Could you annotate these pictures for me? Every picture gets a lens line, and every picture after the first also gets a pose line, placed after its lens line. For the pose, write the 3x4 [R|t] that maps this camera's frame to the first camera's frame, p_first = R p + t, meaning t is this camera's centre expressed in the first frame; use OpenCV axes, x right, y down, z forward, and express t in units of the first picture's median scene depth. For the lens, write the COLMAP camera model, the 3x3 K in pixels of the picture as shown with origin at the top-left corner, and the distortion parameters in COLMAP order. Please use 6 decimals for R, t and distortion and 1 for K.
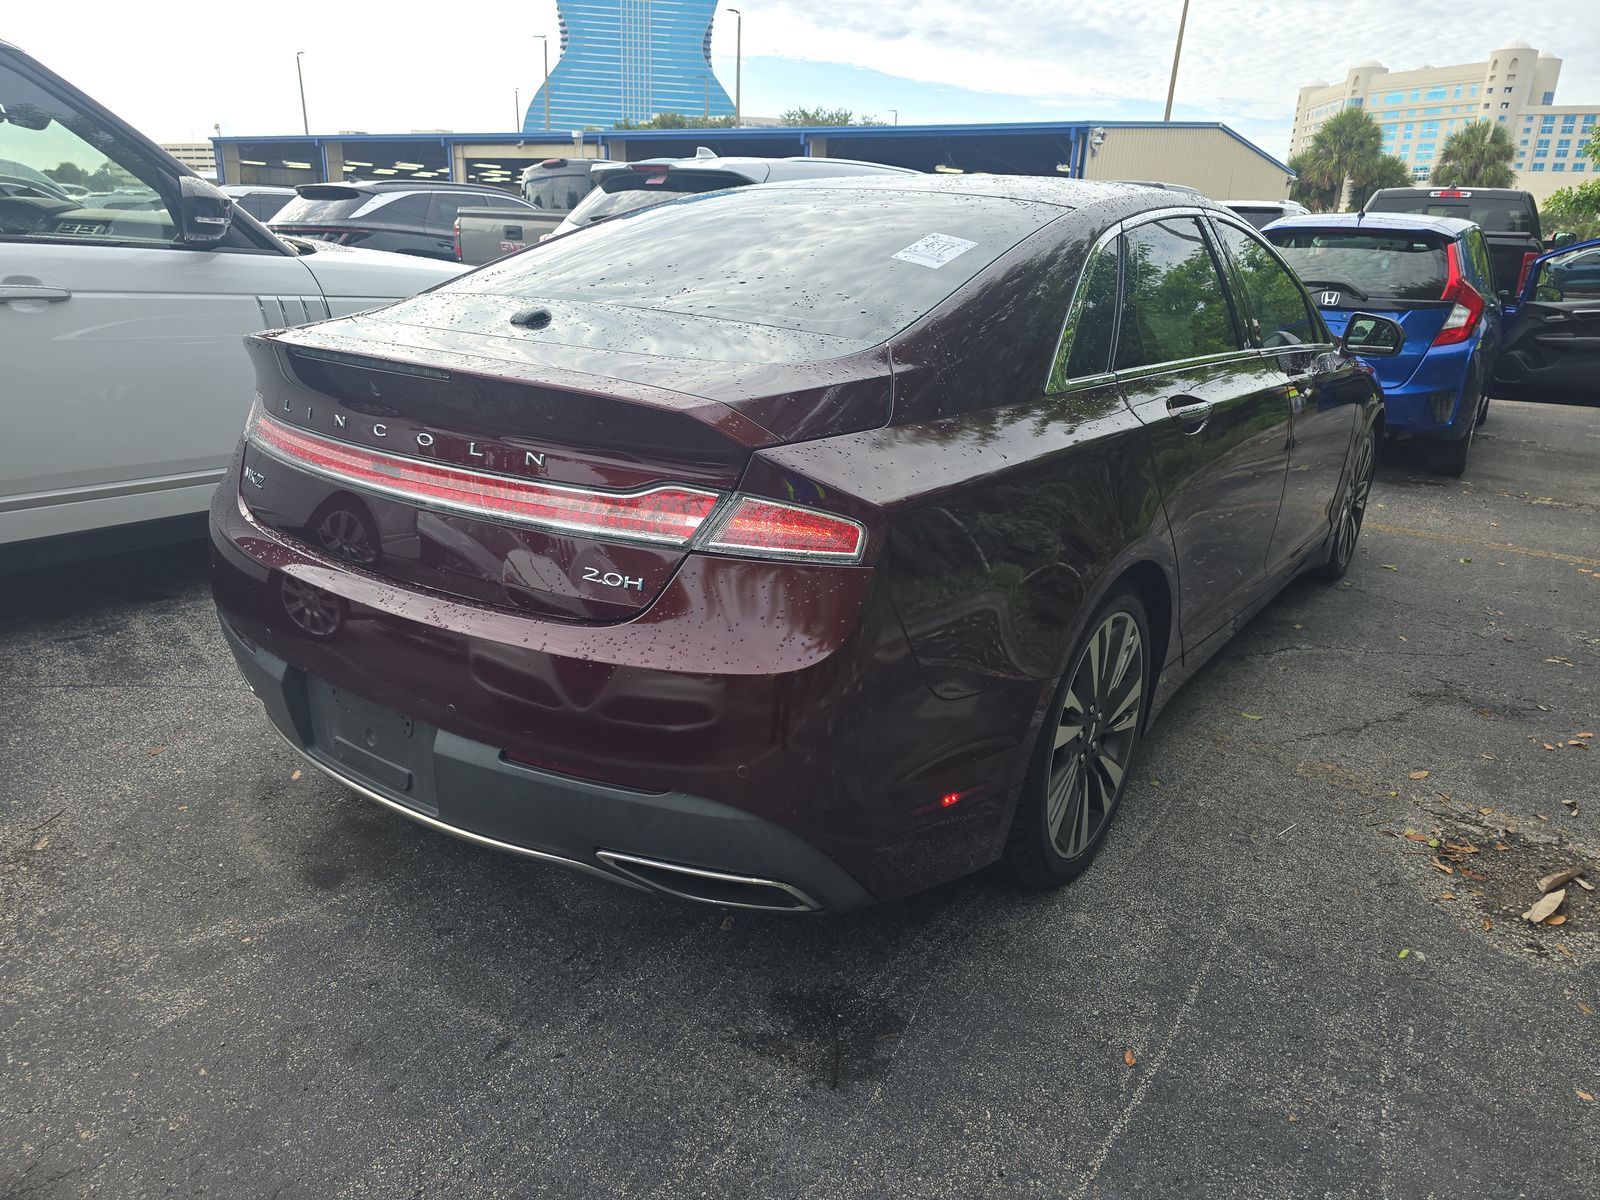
lens RADIAL K [[1069.2, 0, 795.7], [0, 1069.2, 600.0], [0, 0, 1]] dist [0.036723, -0.039756]
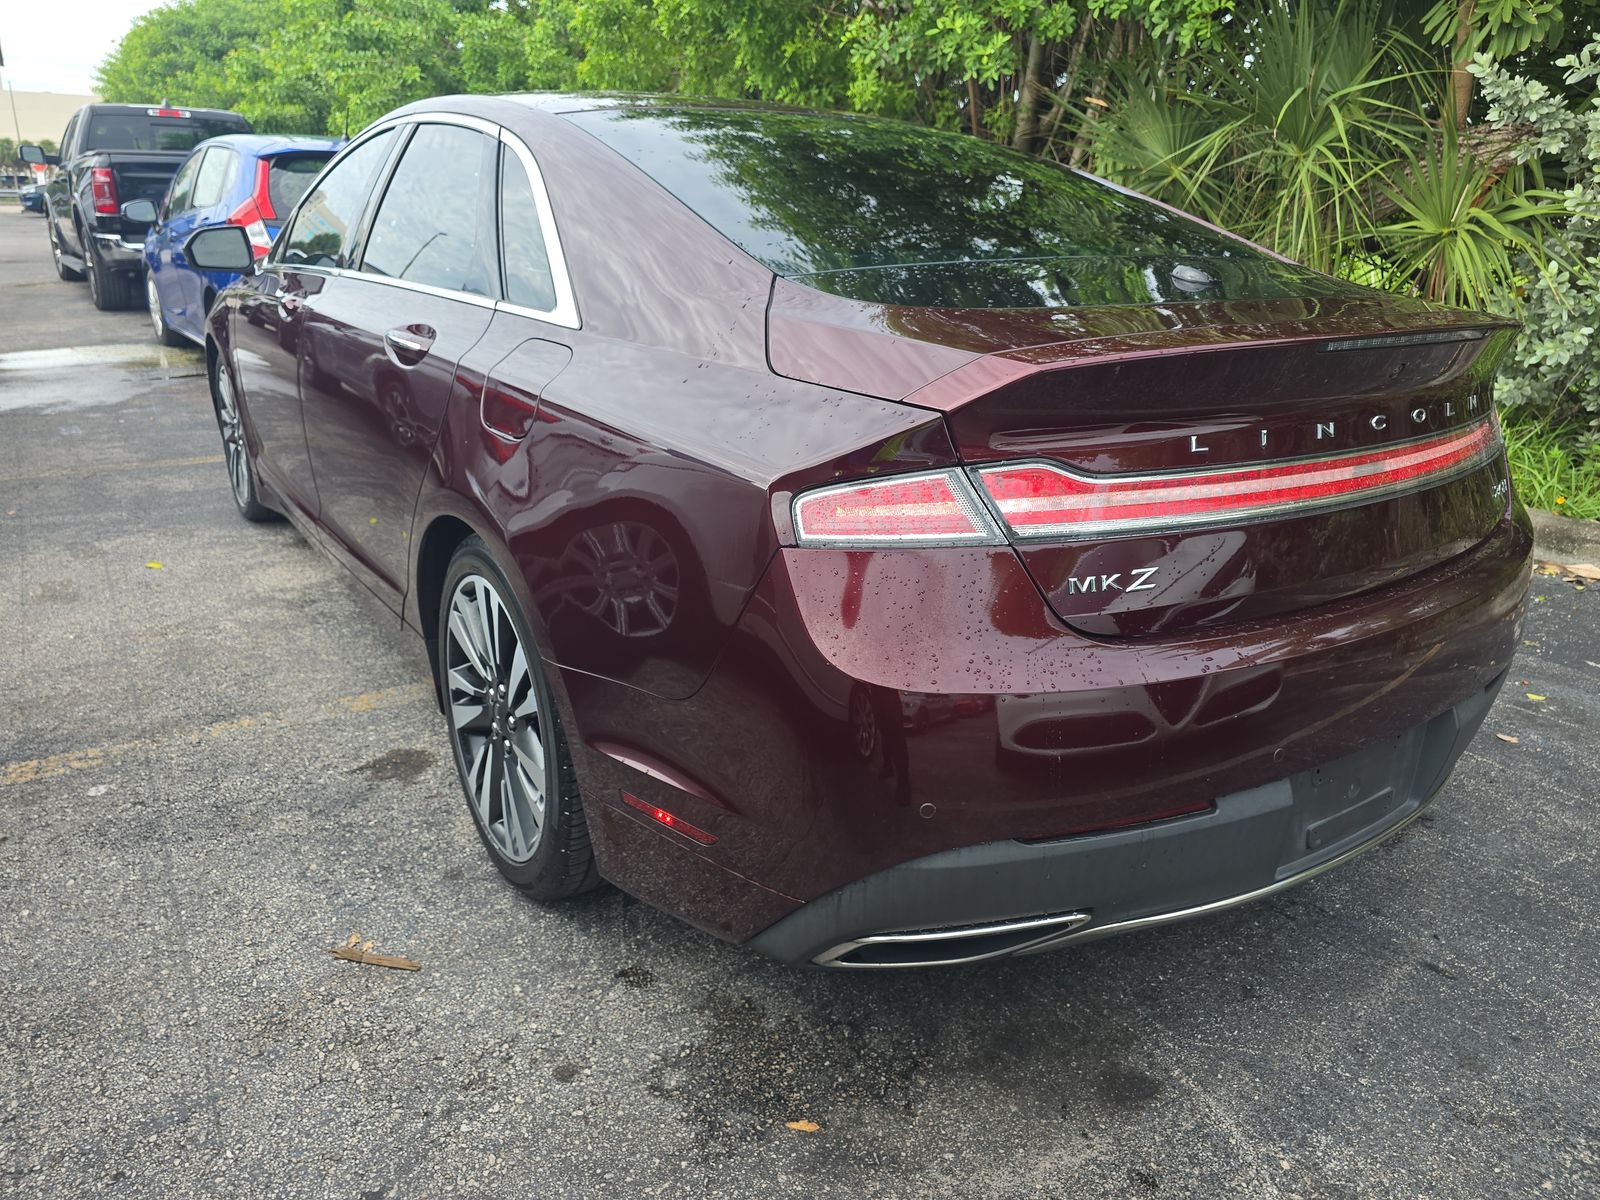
lens RADIAL K [[1069.2, 0, 801.2], [0, 1069.2, 598.8], [0, 0, 1]] dist [0.036723, -0.039756]
pose [[0.350985, -0.345827, 0.870180, -1.143726], [0.287786, 0.924163, 0.251203, -0.322025], [-0.891060, 0.162257, 0.423892, 0.933023]]
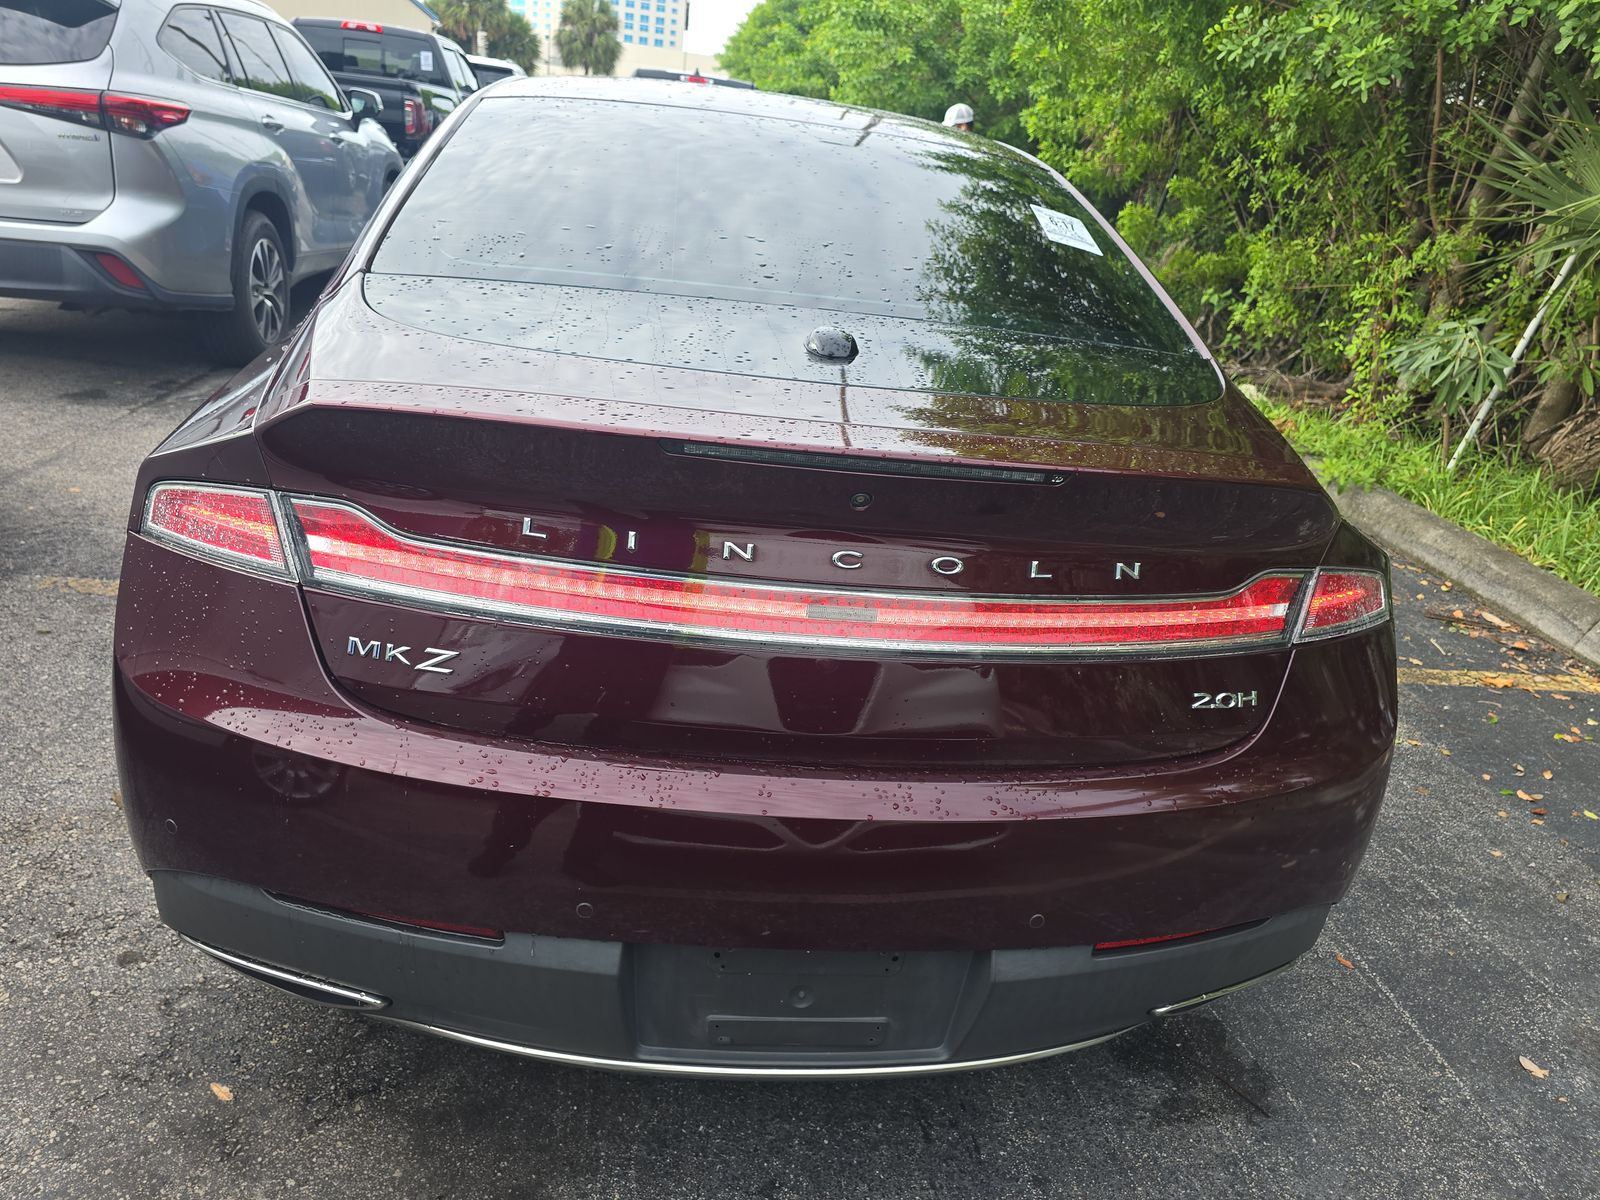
lens RADIAL K [[1069.2, 0, 800.0], [0, 1069.2, 596.4], [0, 0, 1]] dist [0.036723, -0.039756]
pose [[0.747679, -0.208475, 0.630487, -0.714779], [0.128350, 0.976908, 0.170815, -0.217921], [-0.651538, -0.046791, 0.757171, 0.464315]]
